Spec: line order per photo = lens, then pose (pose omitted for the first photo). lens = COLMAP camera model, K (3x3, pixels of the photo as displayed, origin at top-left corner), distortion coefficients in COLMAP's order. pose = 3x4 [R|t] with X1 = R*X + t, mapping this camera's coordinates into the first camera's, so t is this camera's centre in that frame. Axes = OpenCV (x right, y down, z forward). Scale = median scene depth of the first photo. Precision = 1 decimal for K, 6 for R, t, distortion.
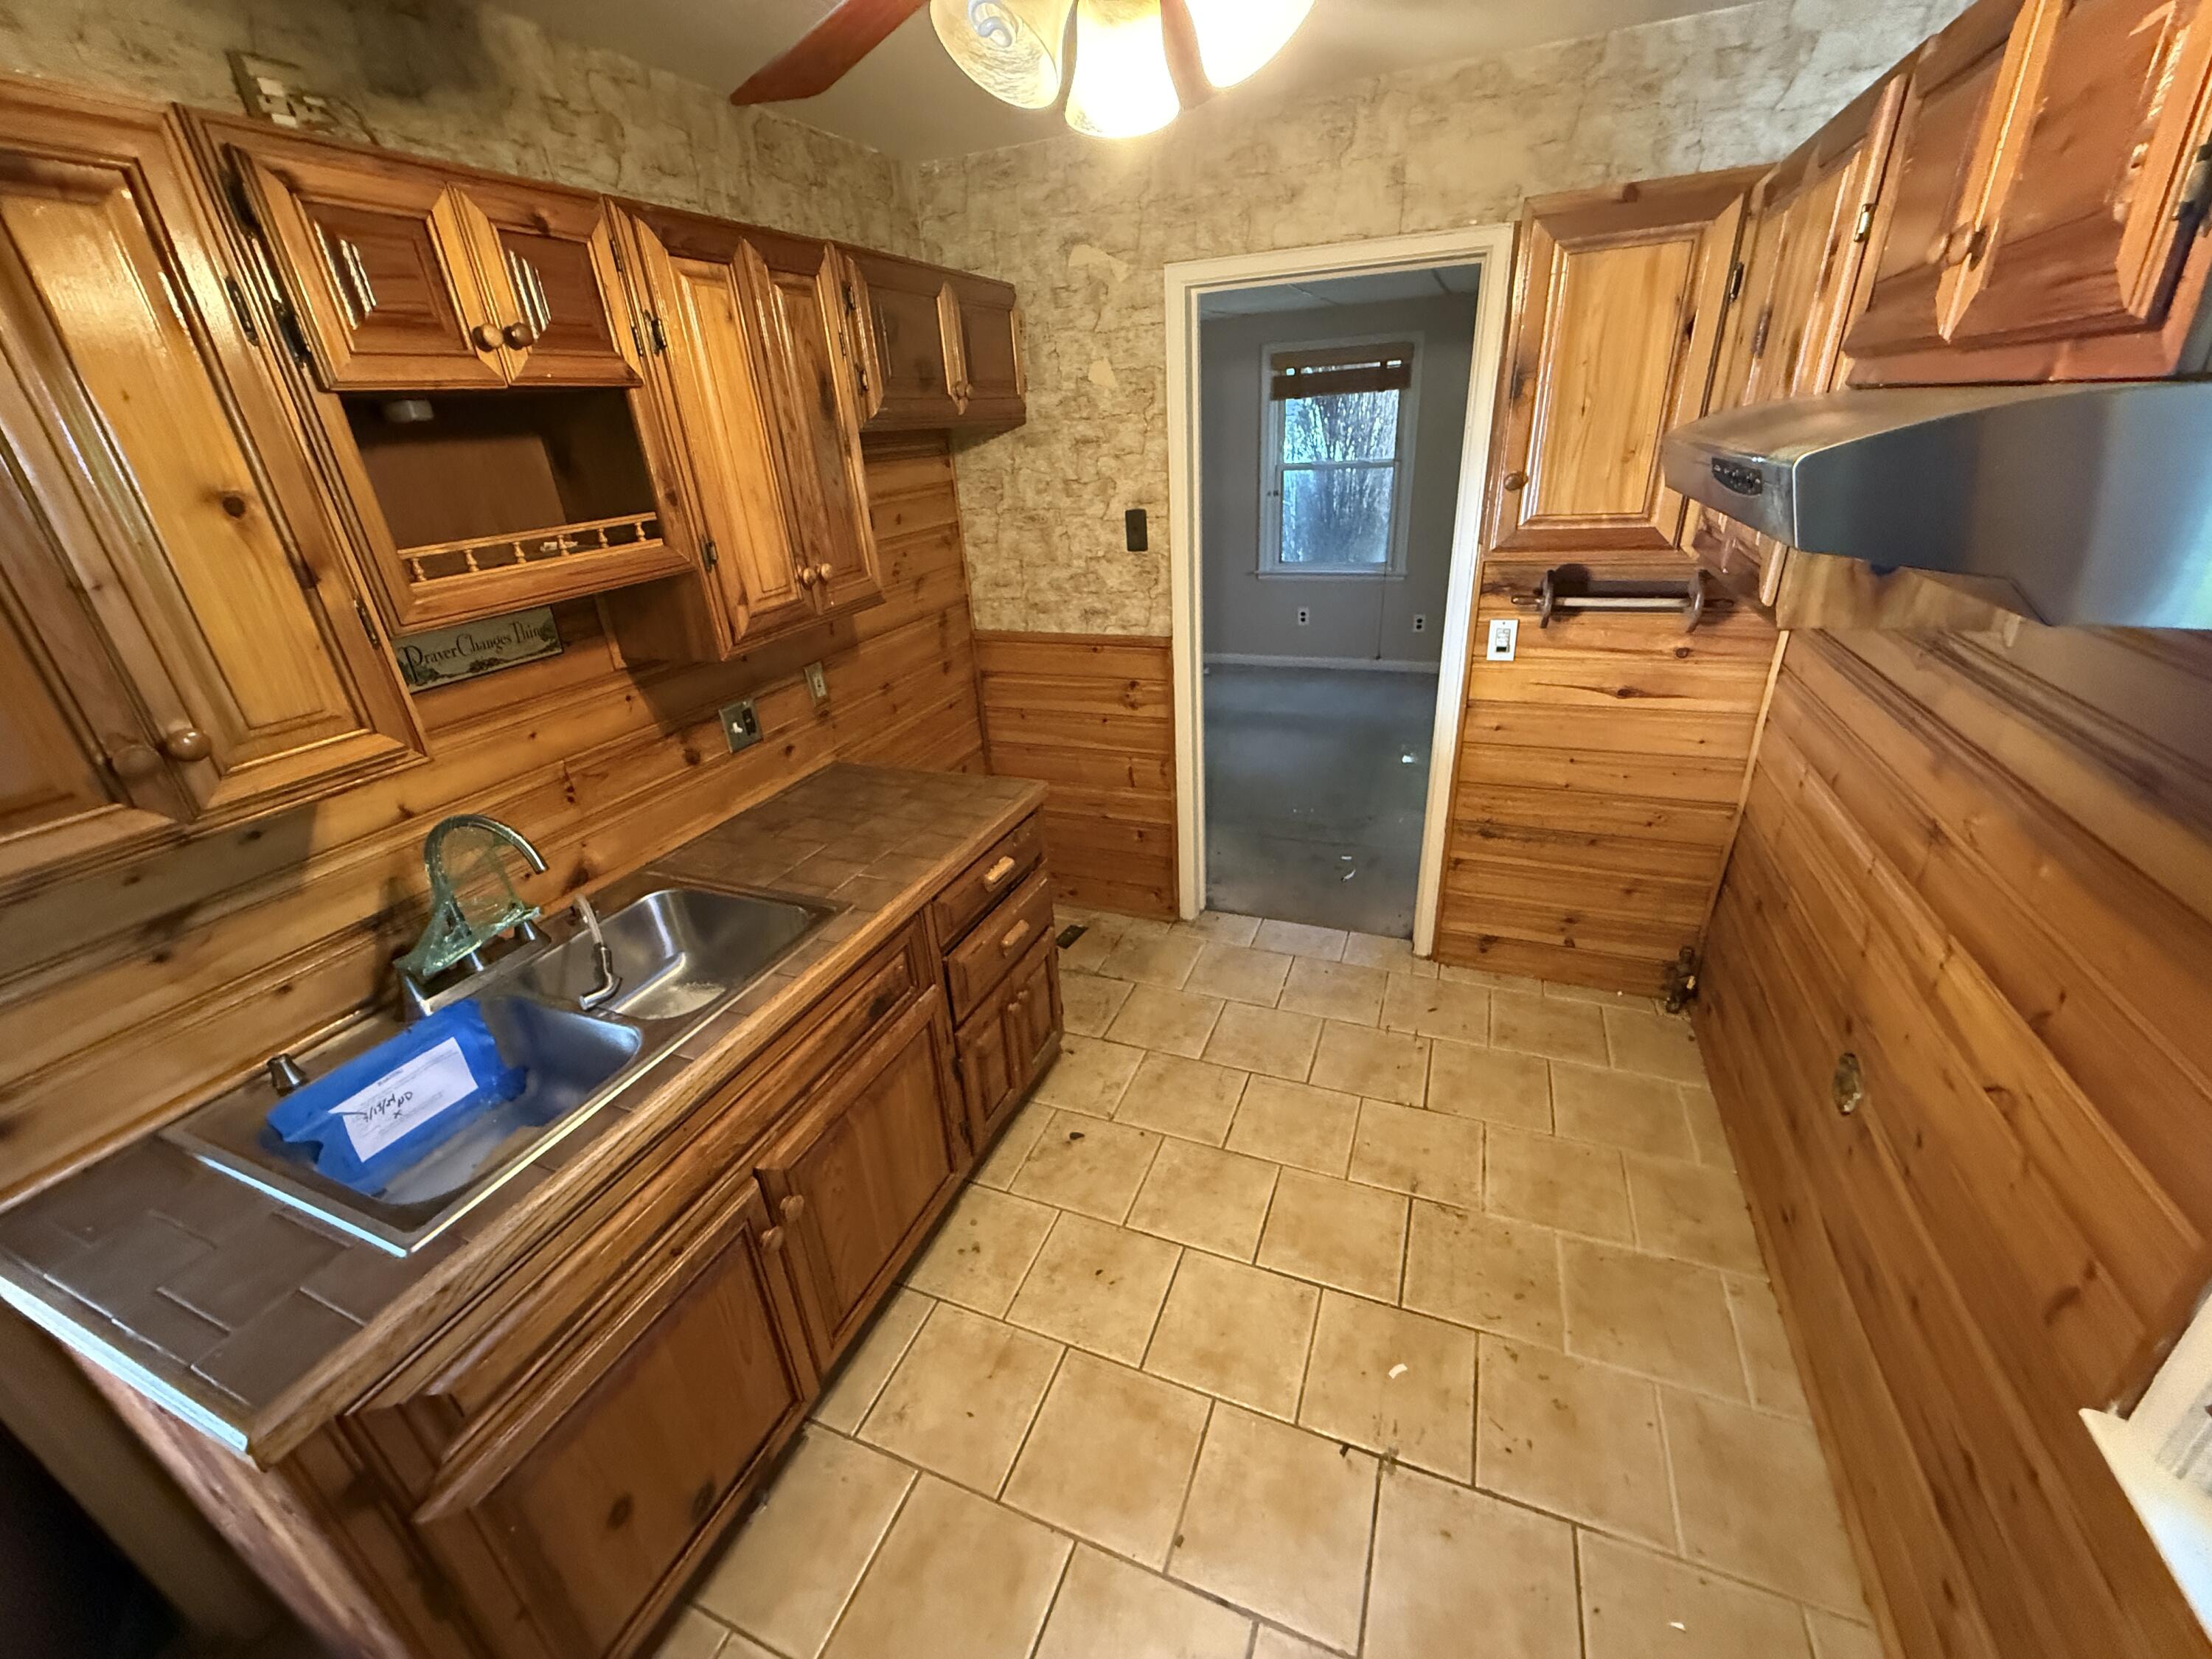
lens RADIAL K [[880.3, 0, 1098.8], [0, 880.3, 824.7], [0, 0, 1]] dist [-0.001865, -0.000522]
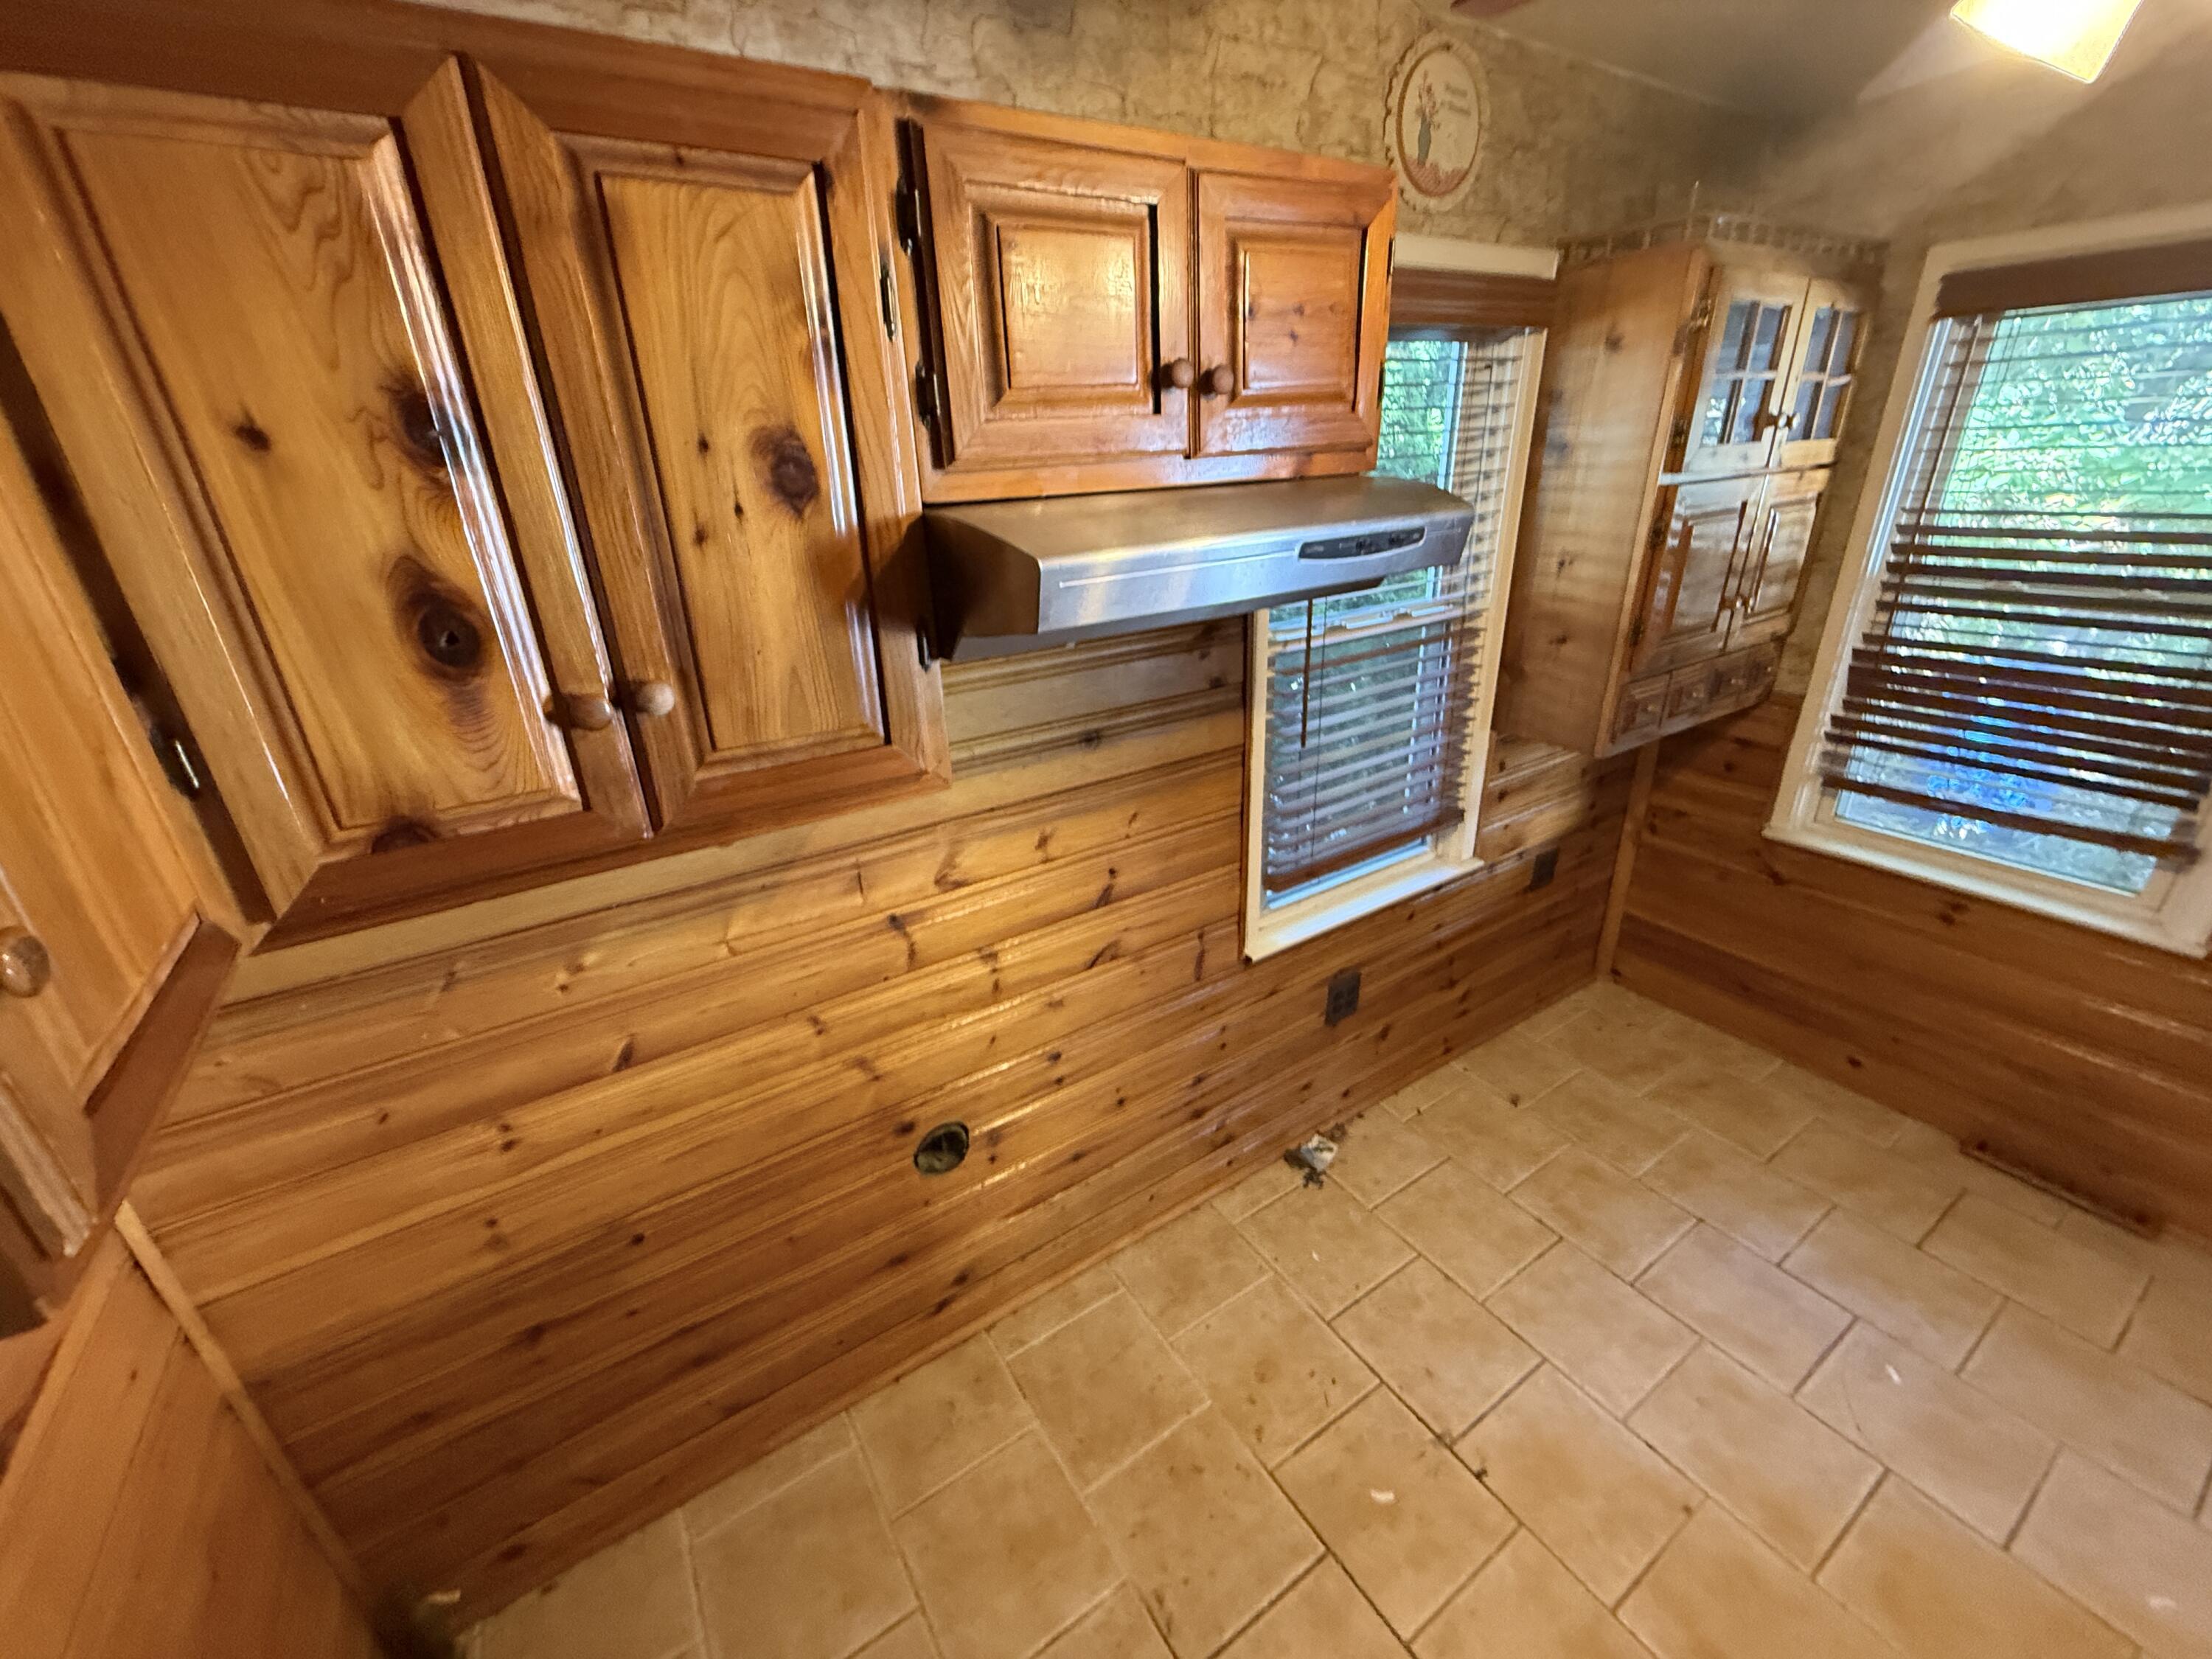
lens RADIAL K [[880.3, 0, 1098.8], [0, 880.3, 824.7], [0, 0, 1]] dist [-0.001865, -0.000522]
pose [[-0.815418, -0.138617, 0.562031, 0.150422], [0.320425, 0.700514, 0.637658, -0.512225], [-0.482100, 0.700047, -0.526796, 1.052687]]
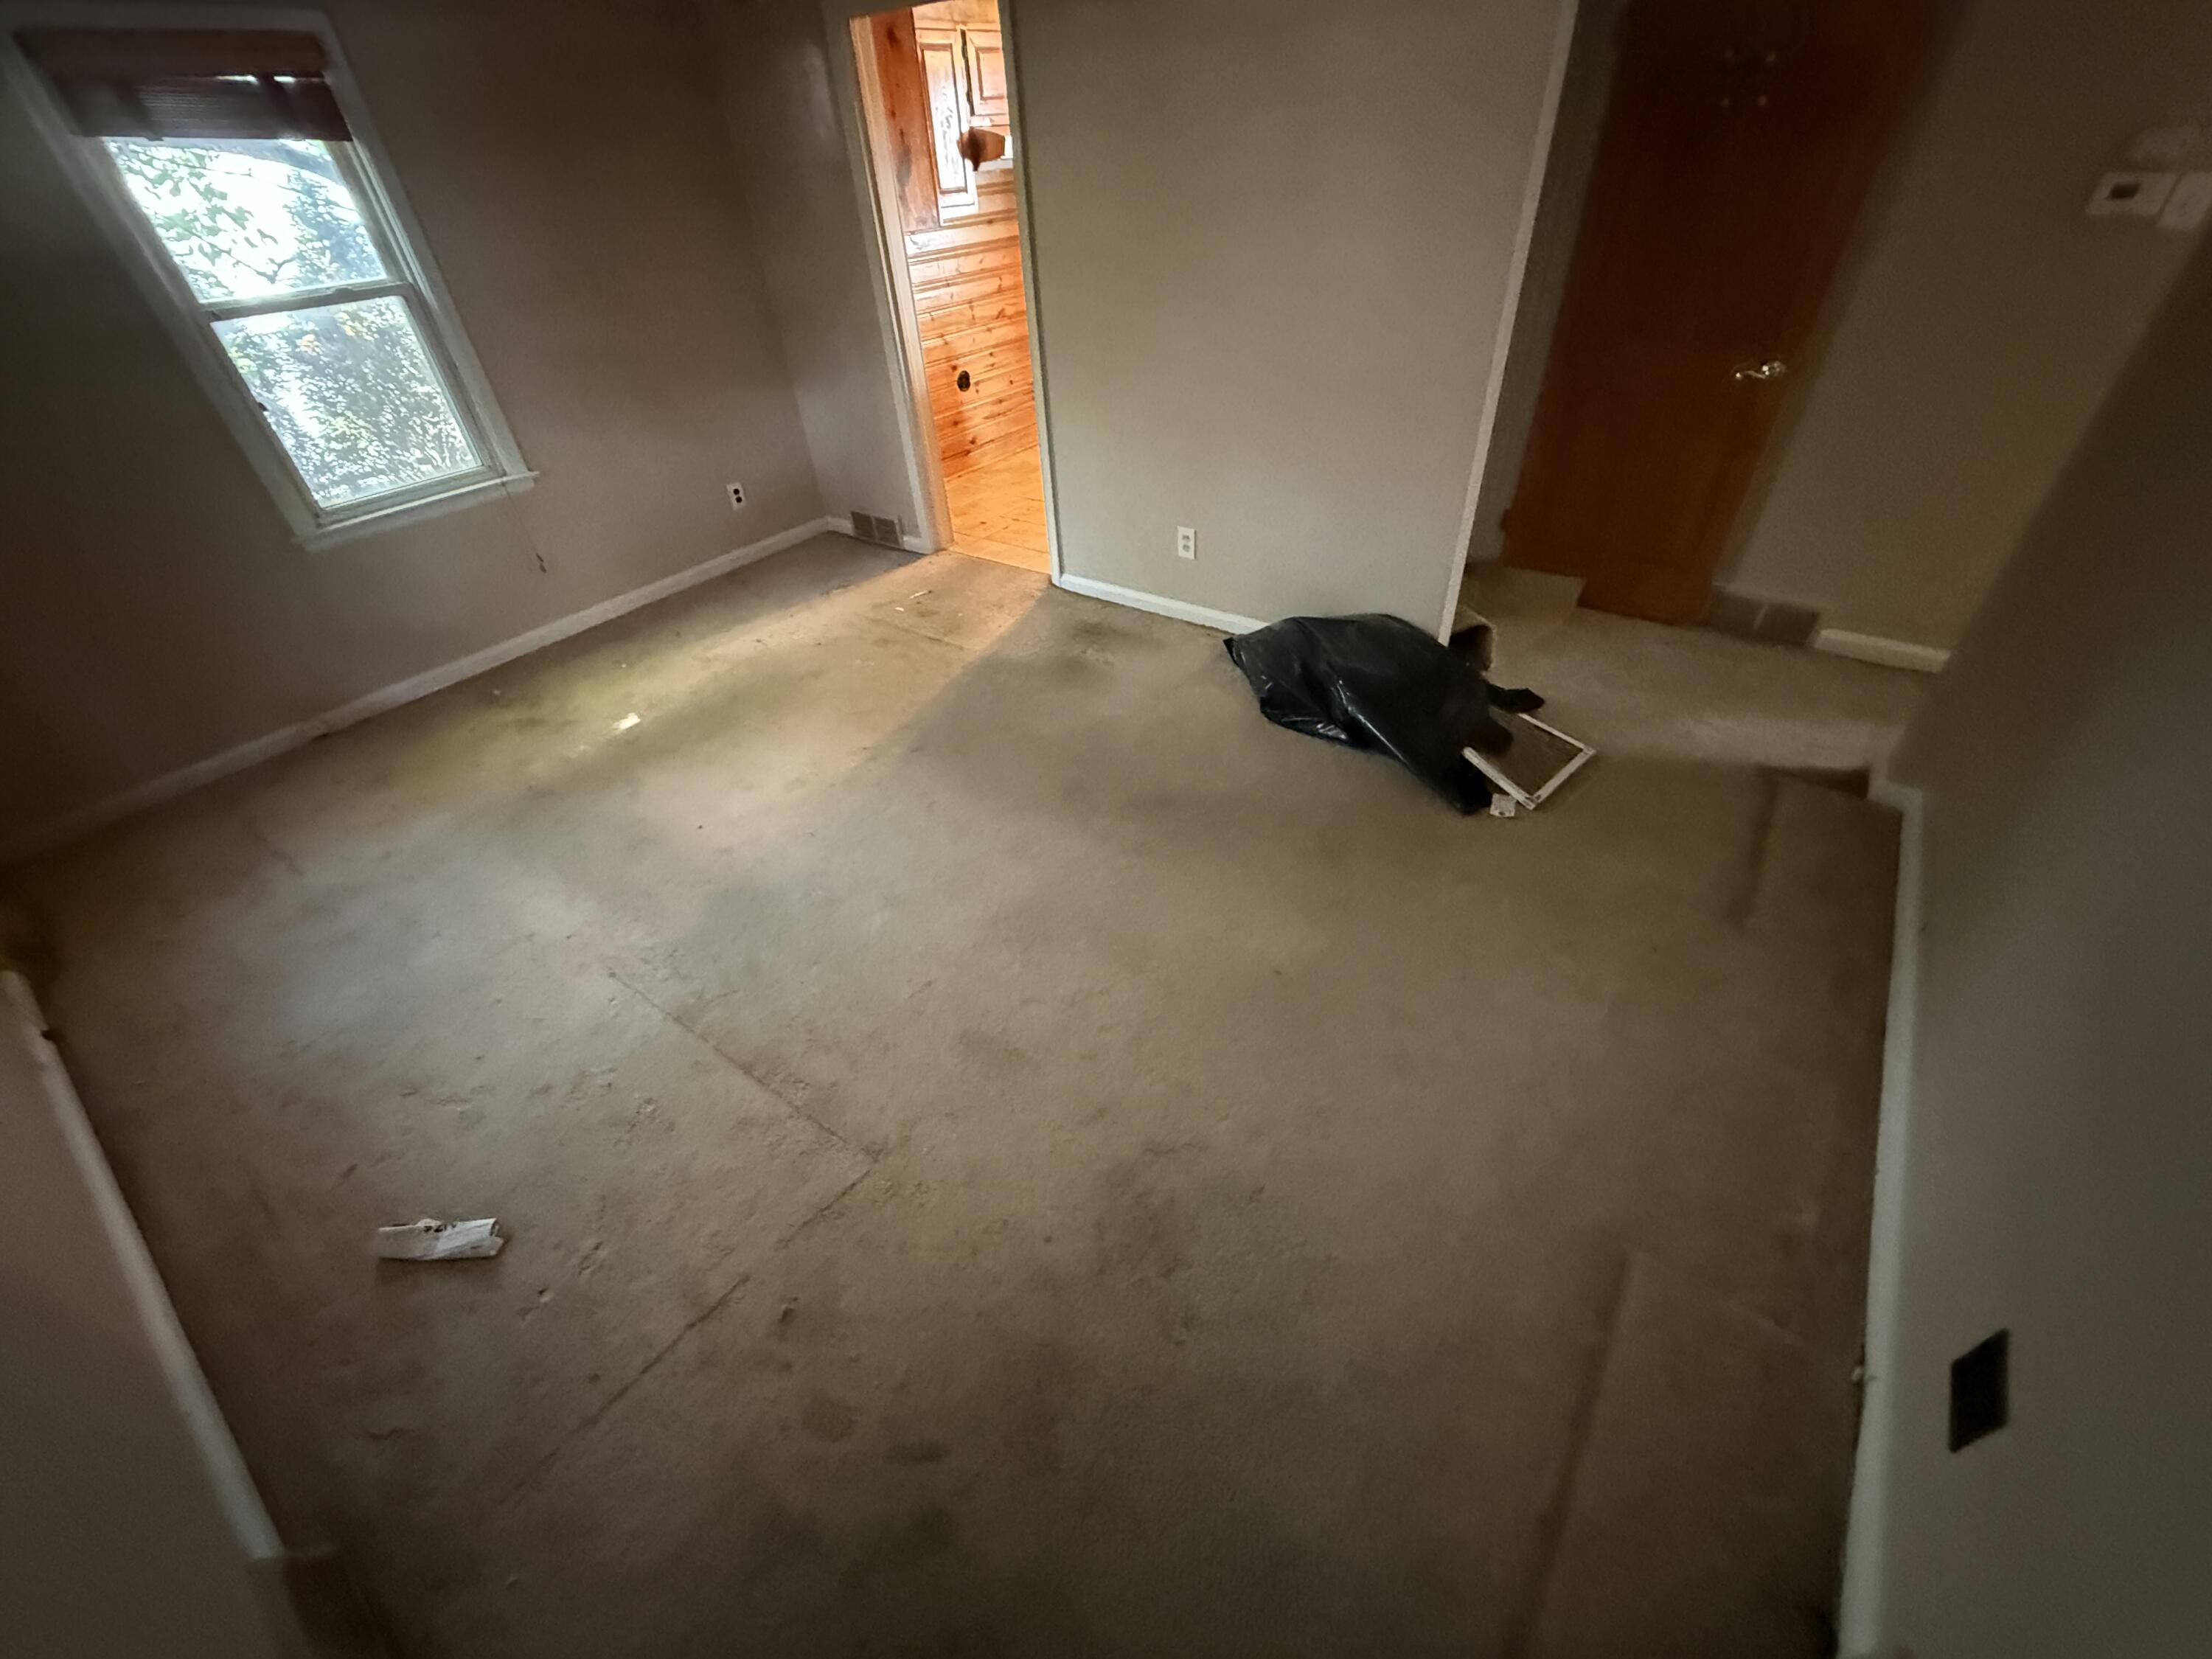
lens RADIAL K [[880.3, 0, 1098.8], [0, 880.3, 824.7], [0, 0, 1]] dist [-0.001865, -0.000522]
pose [[-0.961076, -0.065994, 0.268288, -0.527343], [0.207335, 0.469537, 0.858223, -1.421522], [-0.182609, 0.880443, -0.437578, 3.324777]]
